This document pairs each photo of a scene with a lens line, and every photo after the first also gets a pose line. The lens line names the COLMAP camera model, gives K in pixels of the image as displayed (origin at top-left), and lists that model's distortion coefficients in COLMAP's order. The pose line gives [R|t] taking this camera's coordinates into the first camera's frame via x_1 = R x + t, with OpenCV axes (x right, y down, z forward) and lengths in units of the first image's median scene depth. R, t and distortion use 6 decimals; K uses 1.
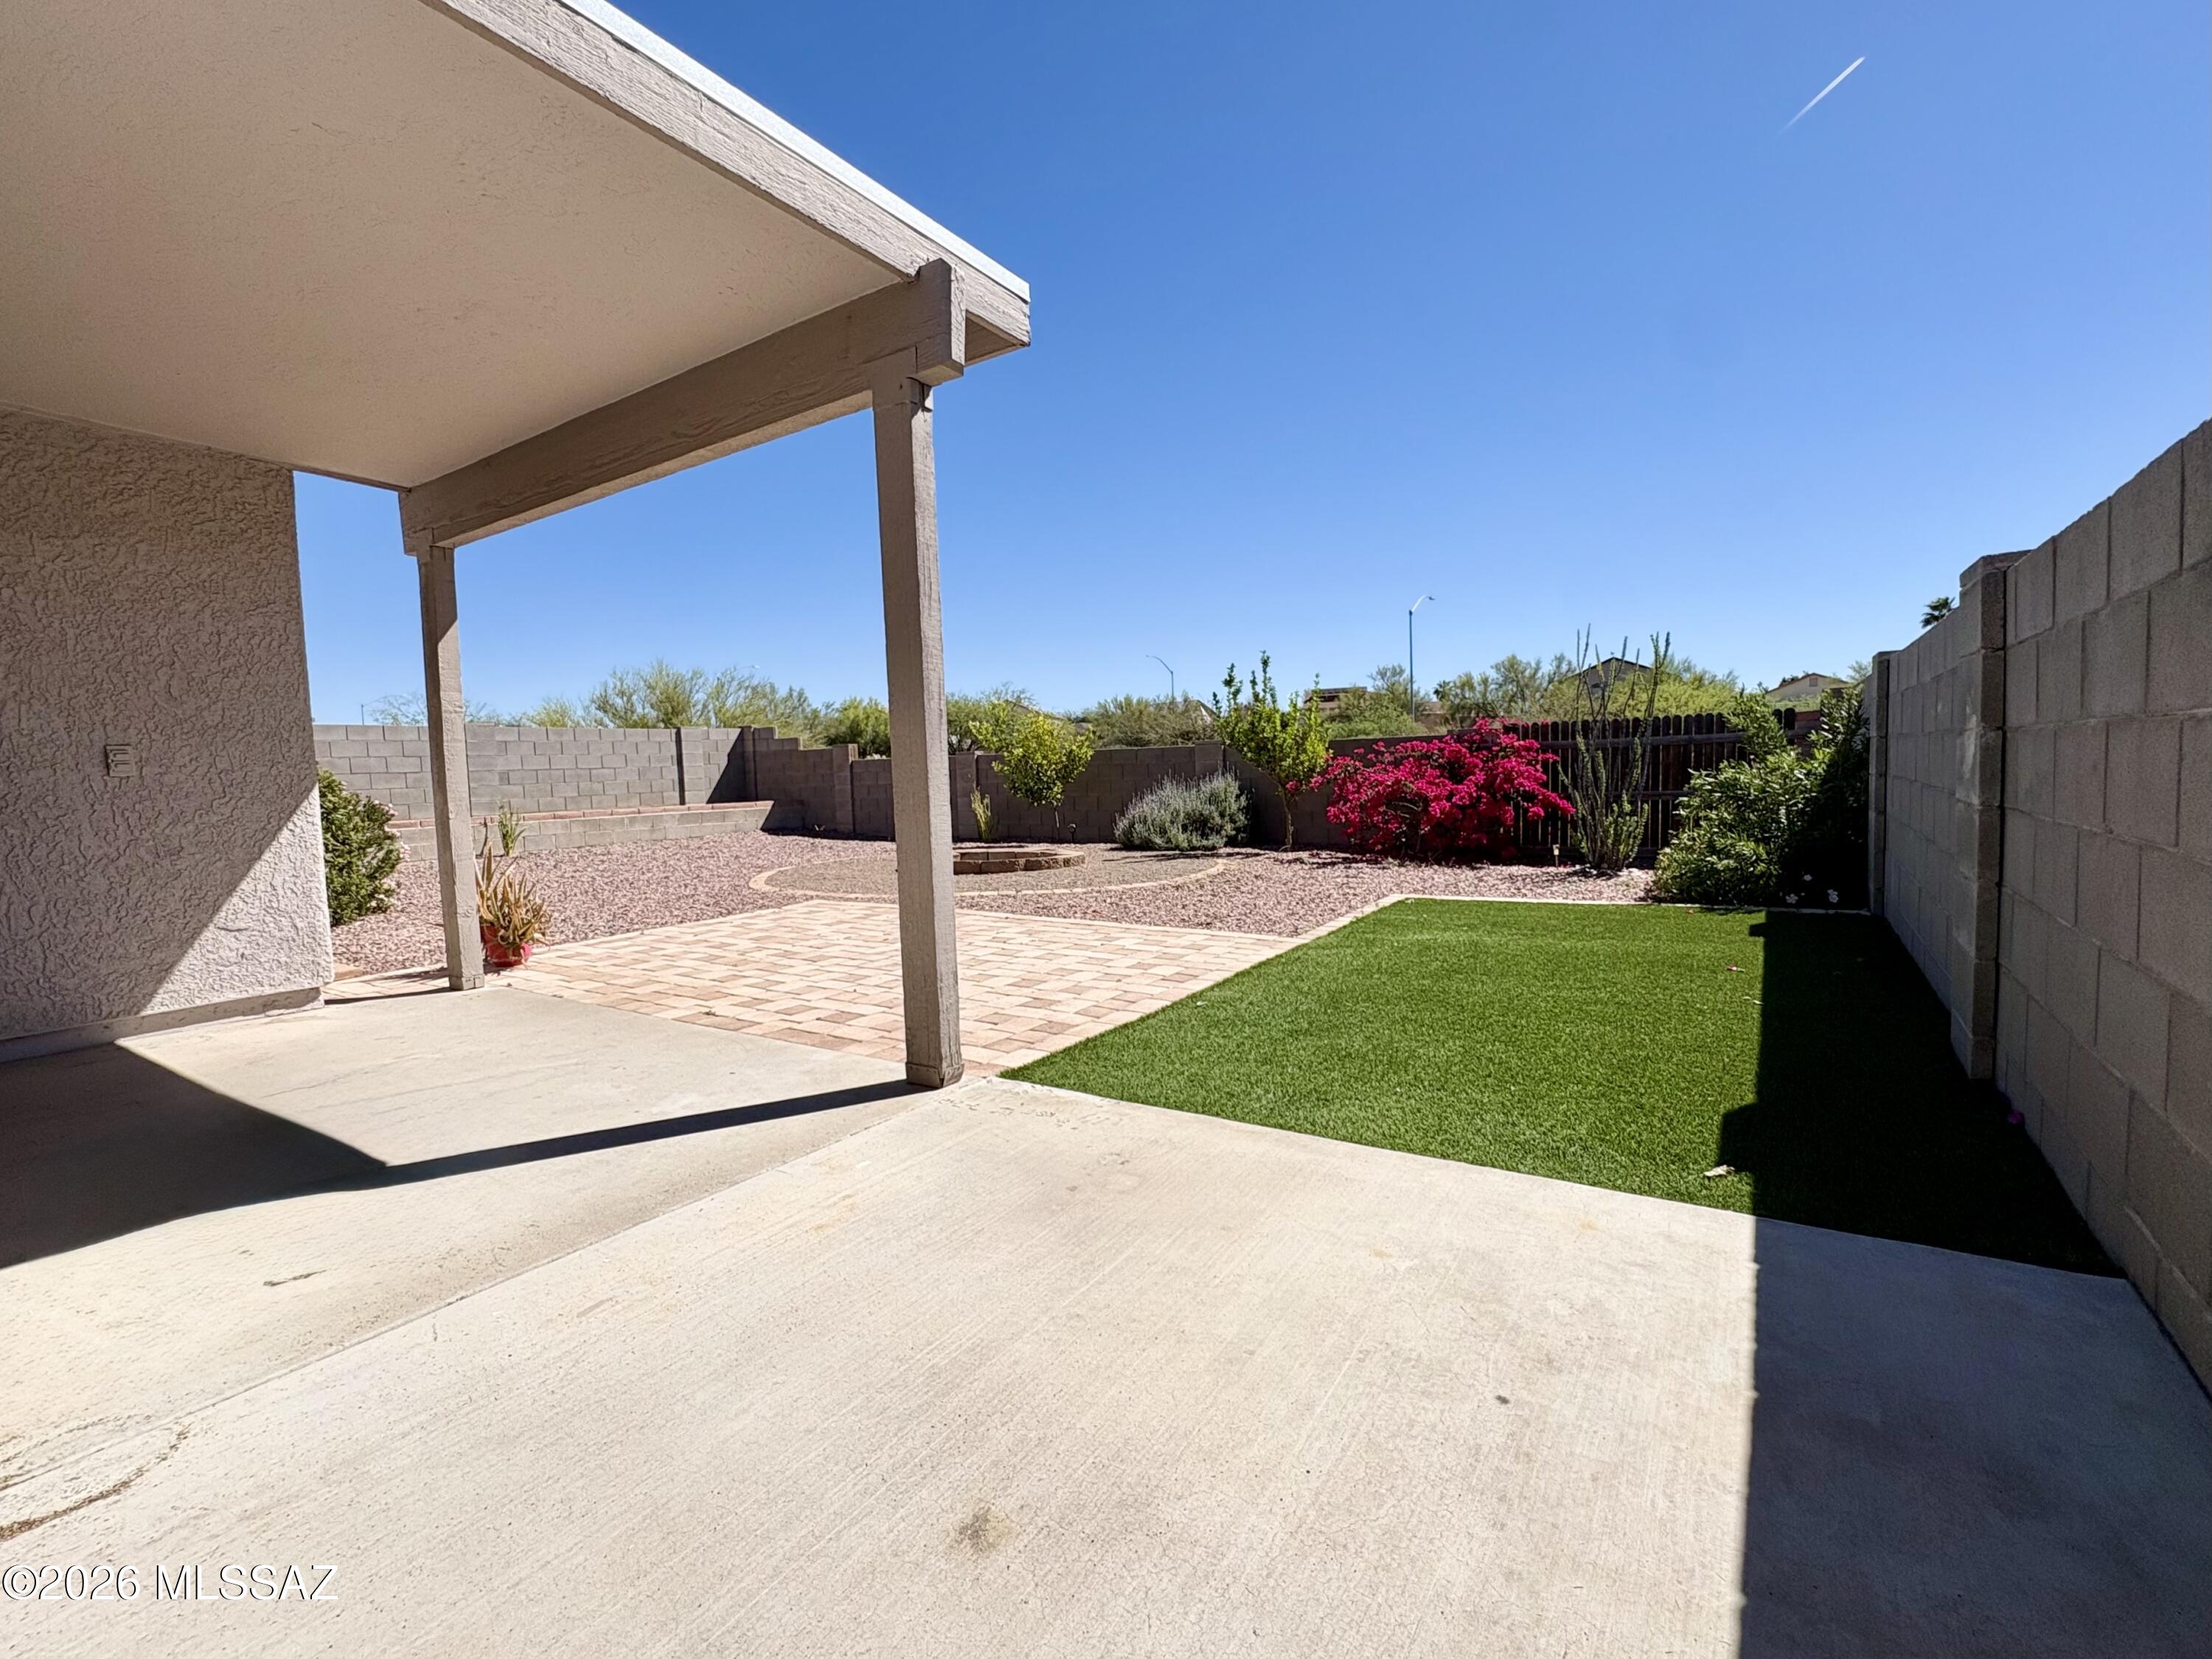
lens RADIAL K [[980.6, 0, 1106.0], [0, 980.6, 829.5], [0, 0, 1]] dist [-0.003900, -0.000135]
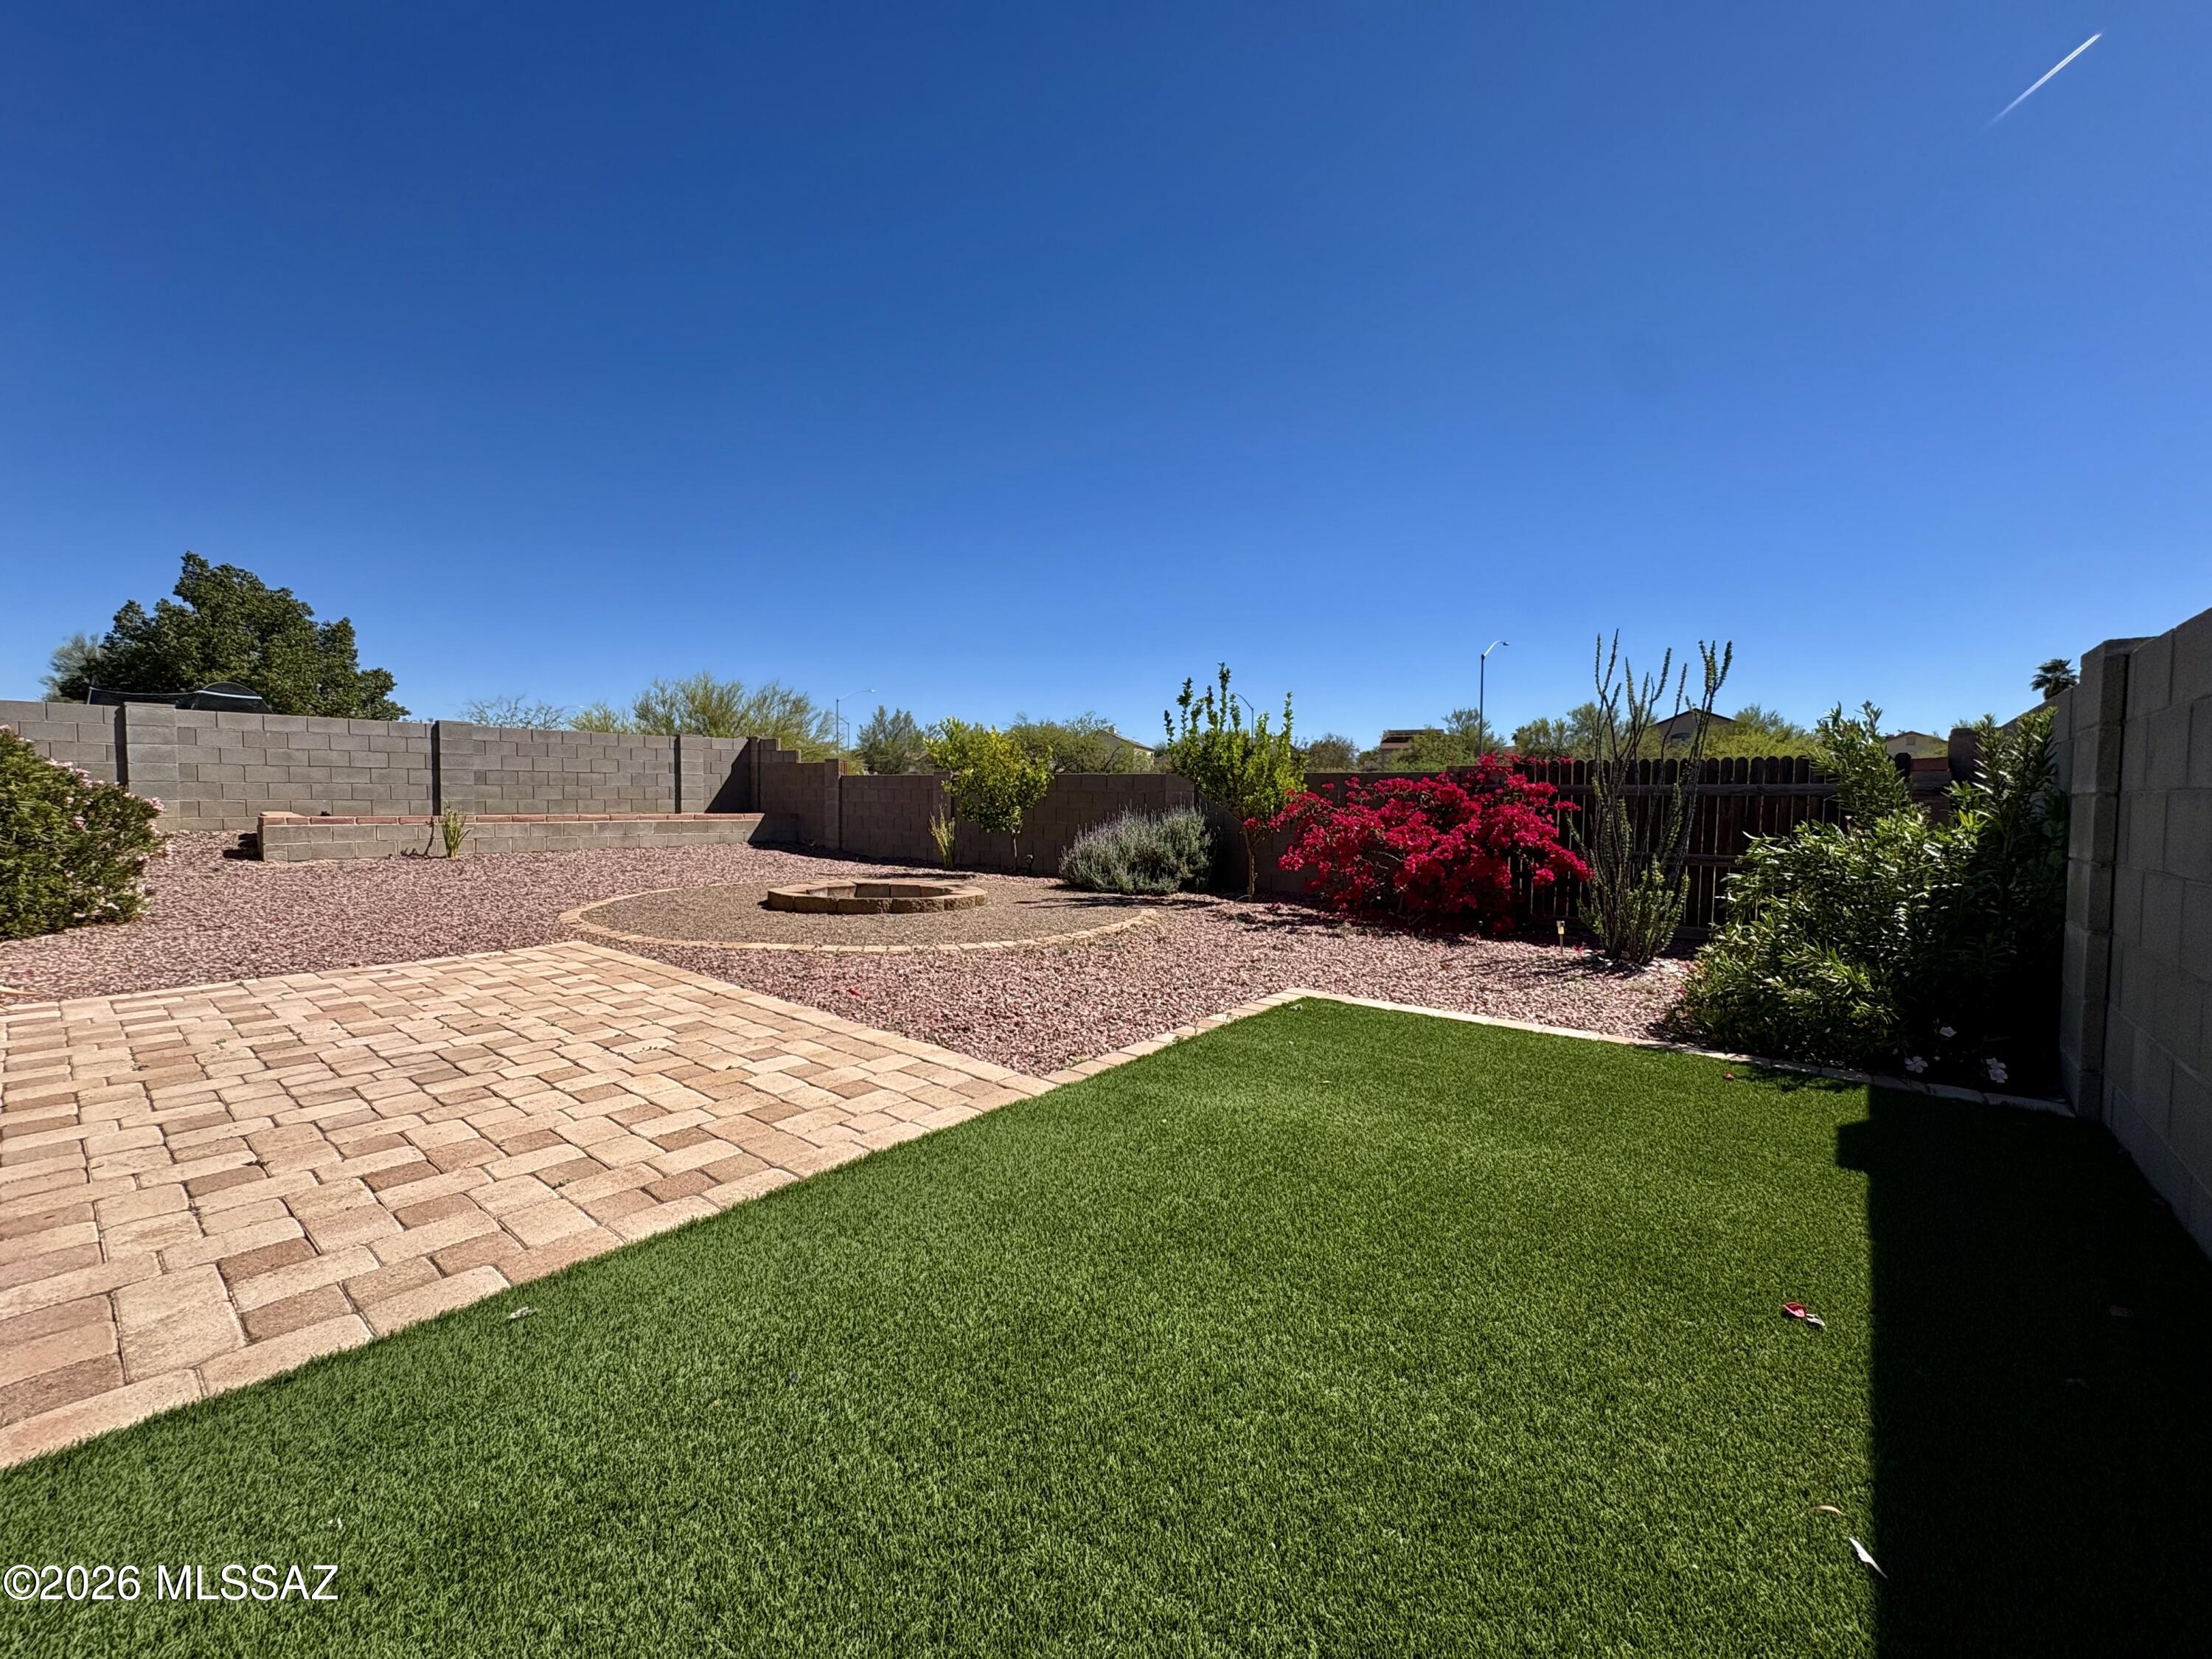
lens RADIAL K [[891.7, 0, 1106.0], [0, 891.7, 829.5], [0, 0, 1]] dist [-0.002662, -0.000242]
pose [[0.993229, 0.048112, -0.105740, 0.150266], [-0.050536, 0.998515, -0.020363, -0.019200], [0.104604, 0.025569, 0.994185, 0.232936]]
